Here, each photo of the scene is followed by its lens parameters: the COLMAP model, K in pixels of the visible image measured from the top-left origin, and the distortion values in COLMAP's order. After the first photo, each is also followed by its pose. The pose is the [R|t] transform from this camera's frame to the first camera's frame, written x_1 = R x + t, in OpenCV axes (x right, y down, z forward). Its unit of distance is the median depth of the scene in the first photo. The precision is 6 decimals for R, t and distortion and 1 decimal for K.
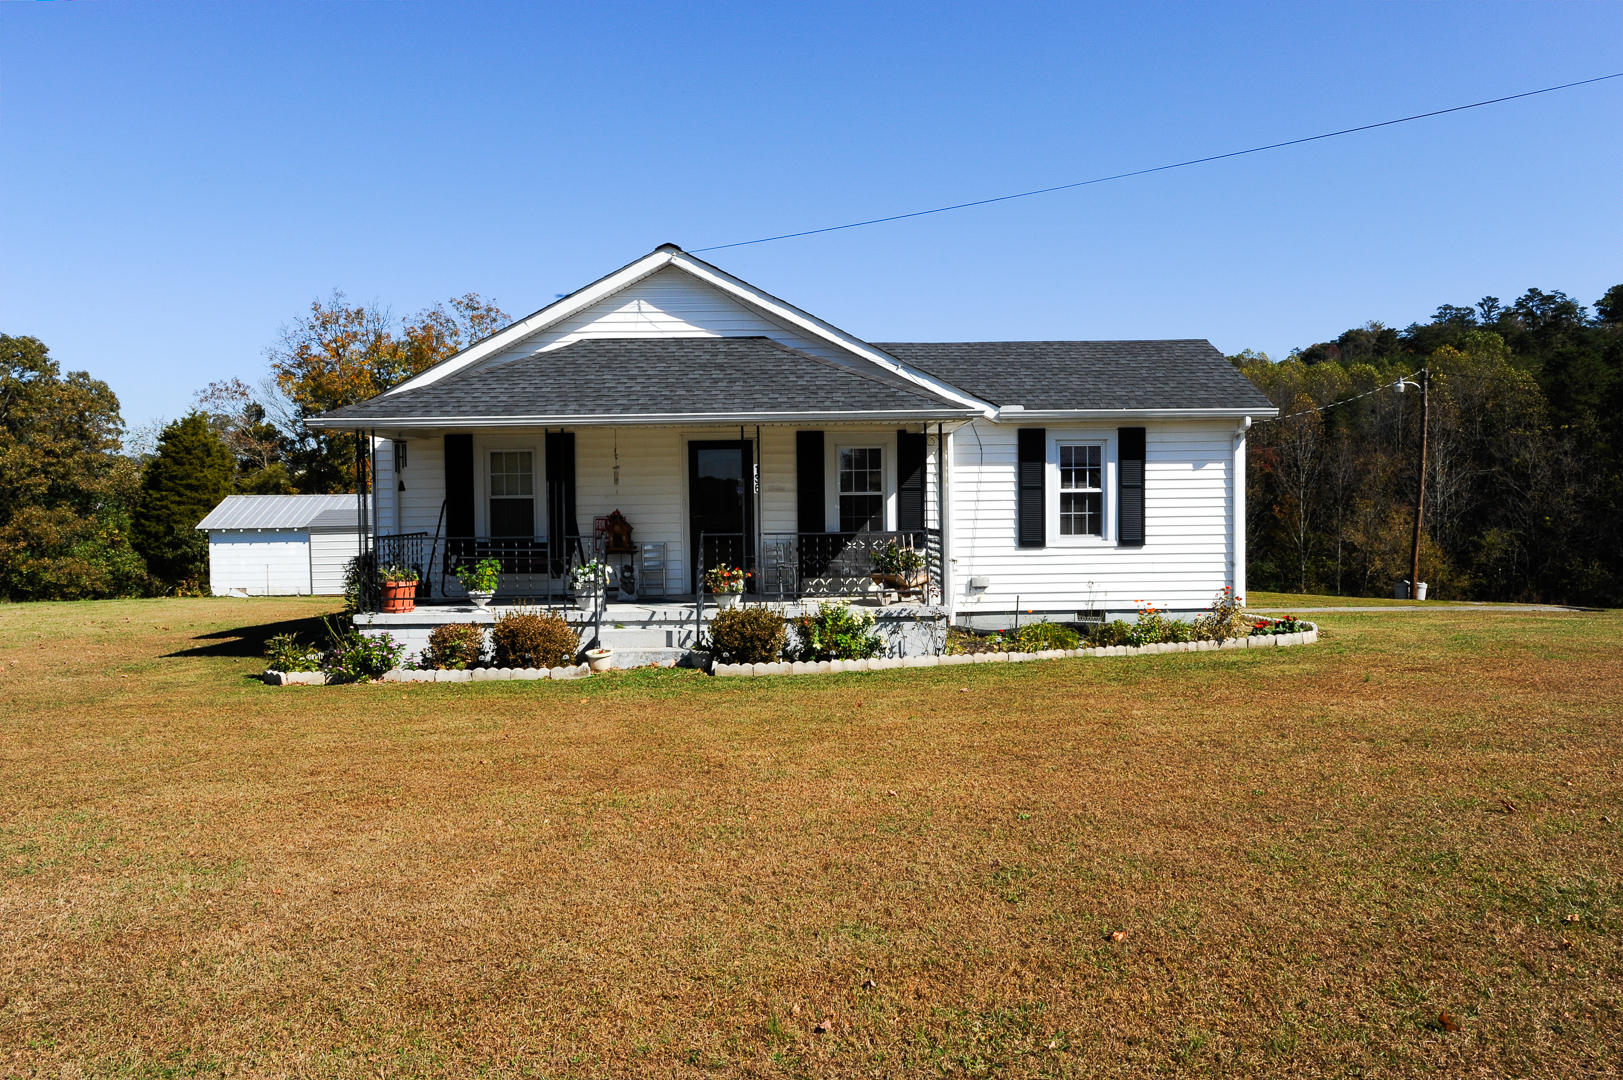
lens RADIAL K [[1060.8, 0, 811.5], [0, 1060.8, 540.0], [0, 0, 1]] dist [0.004298, -0.001716]
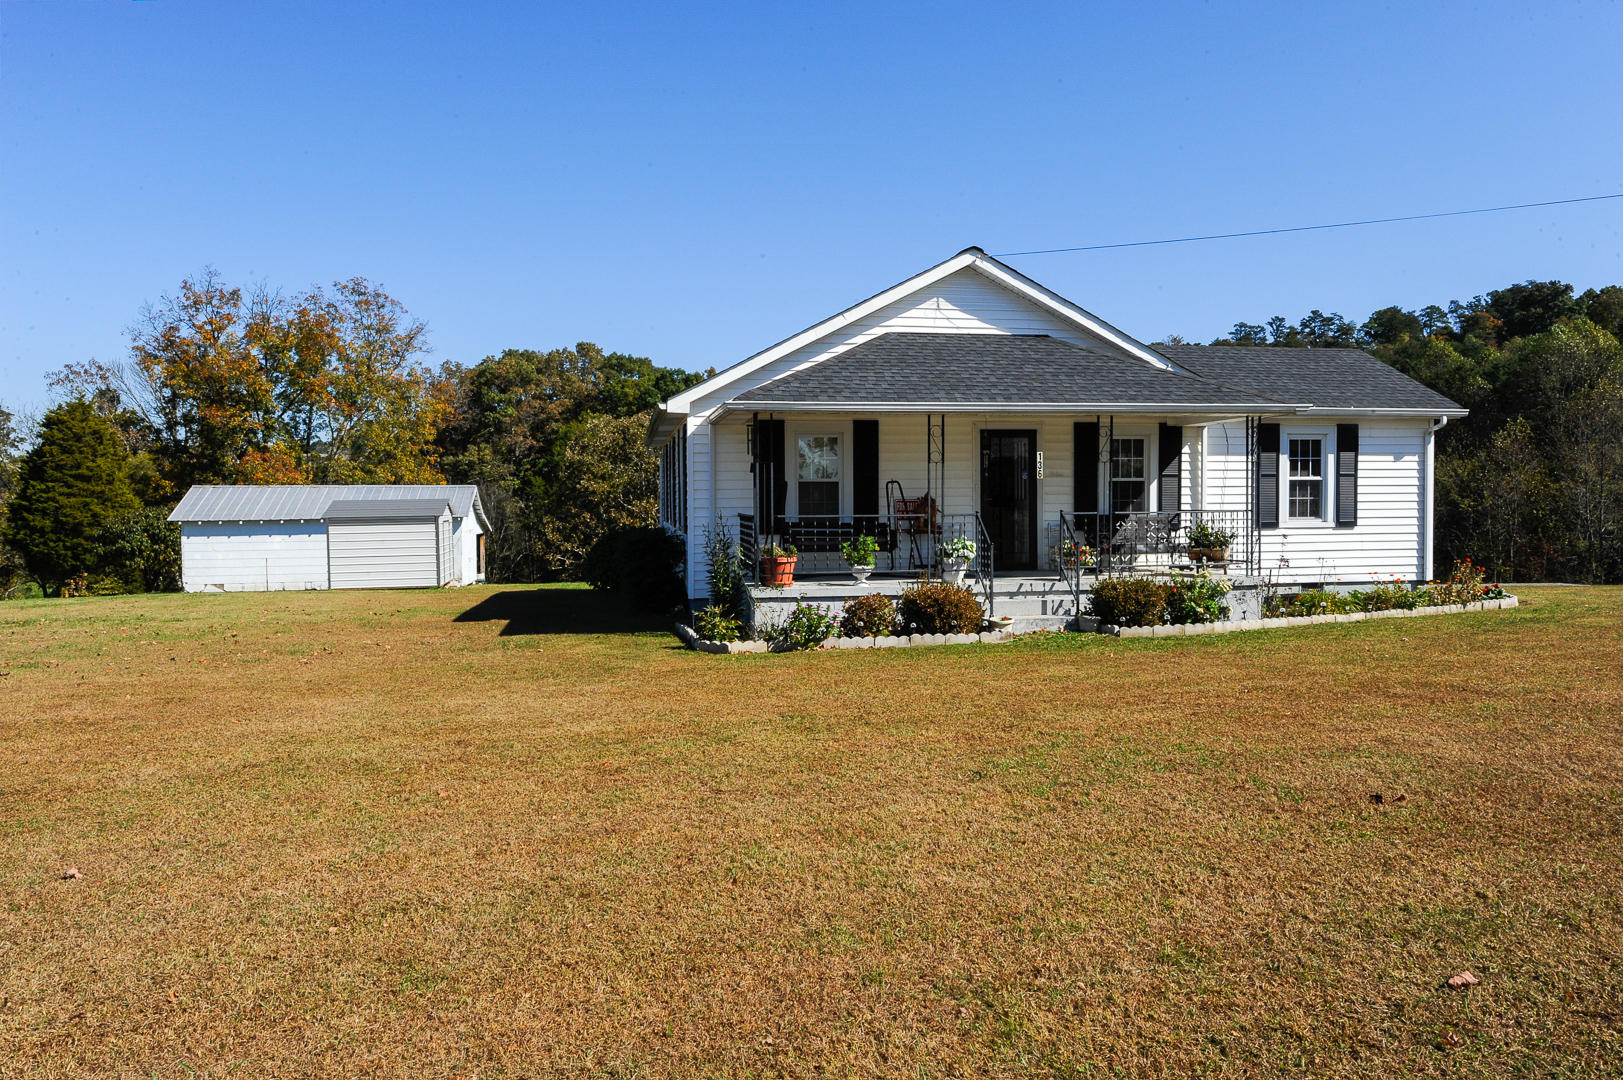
lens RADIAL K [[1060.8, 0, 811.5], [0, 1060.8, 540.0], [0, 0, 1]] dist [0.004298, -0.001716]
pose [[0.985557, -0.001832, 0.169332, -0.466903], [0.001806, 0.999998, 0.000308, 0.018589], [-0.169333, 0.000002, 0.985559, -0.037936]]
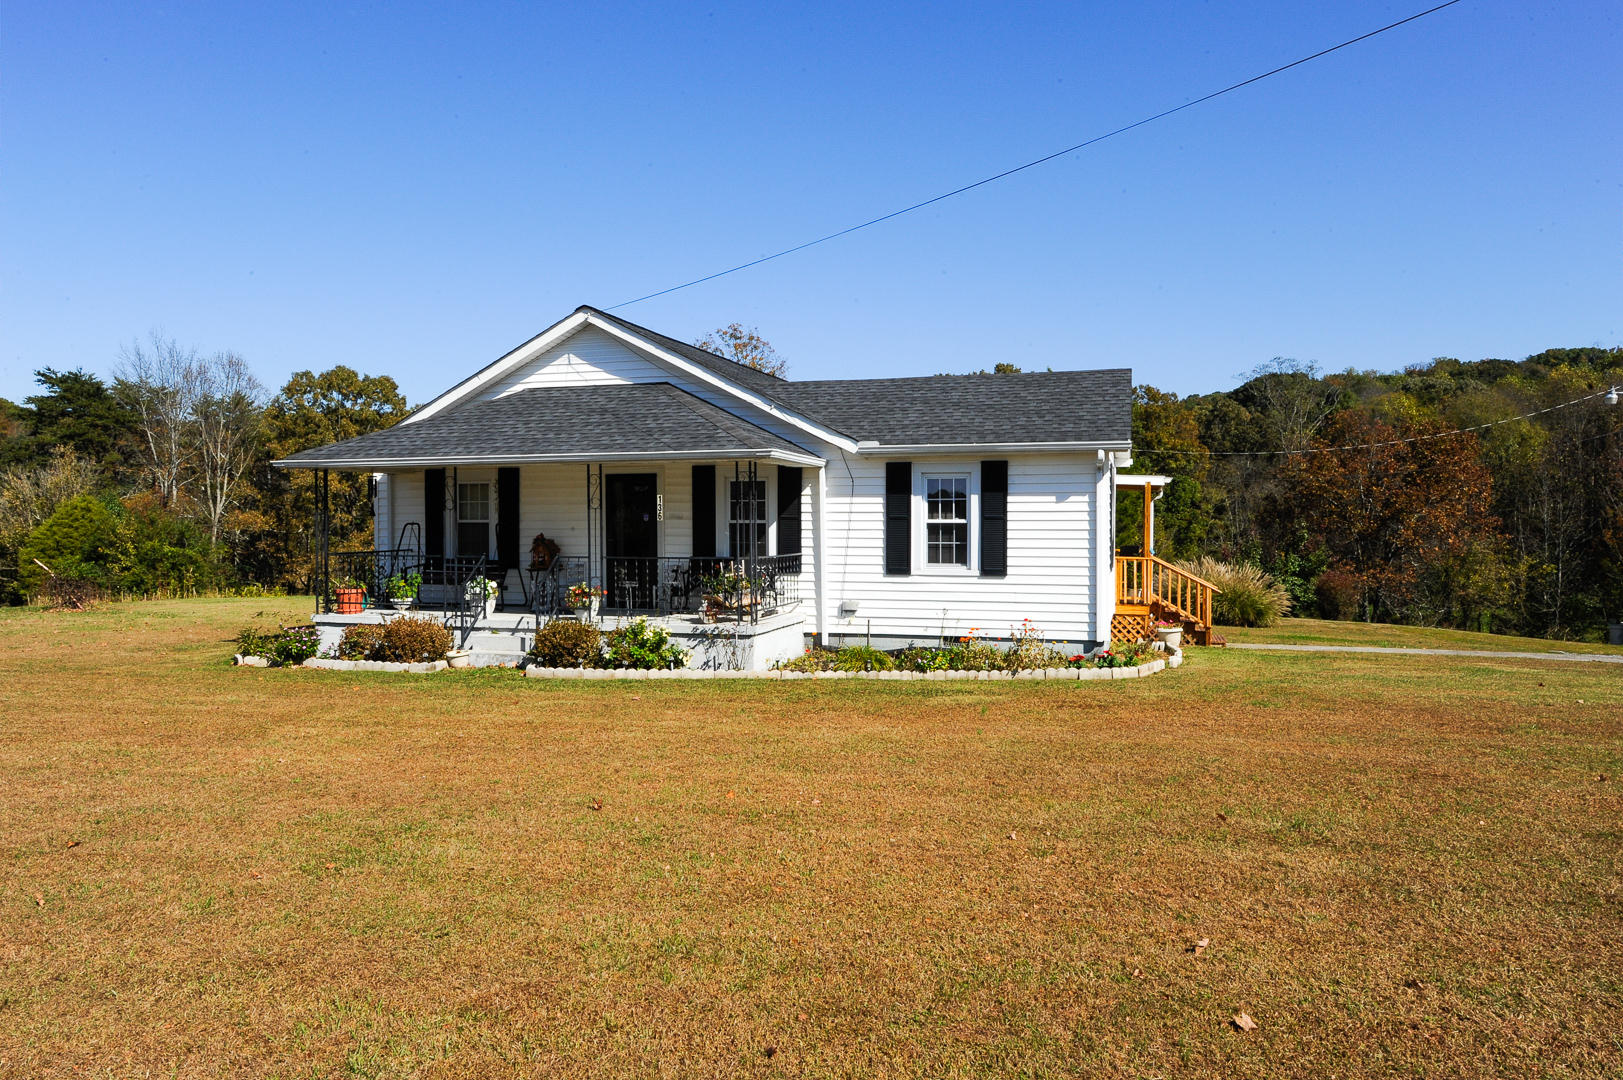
lens RADIAL K [[1060.8, 0, 811.5], [0, 1060.8, 540.0], [0, 0, 1]] dist [0.004298, -0.001716]
pose [[0.955378, 0.016674, -0.294914, 0.436360], [-0.020623, 0.999734, -0.010284, -0.014903], [0.294664, 0.015907, 0.955468, -0.033672]]
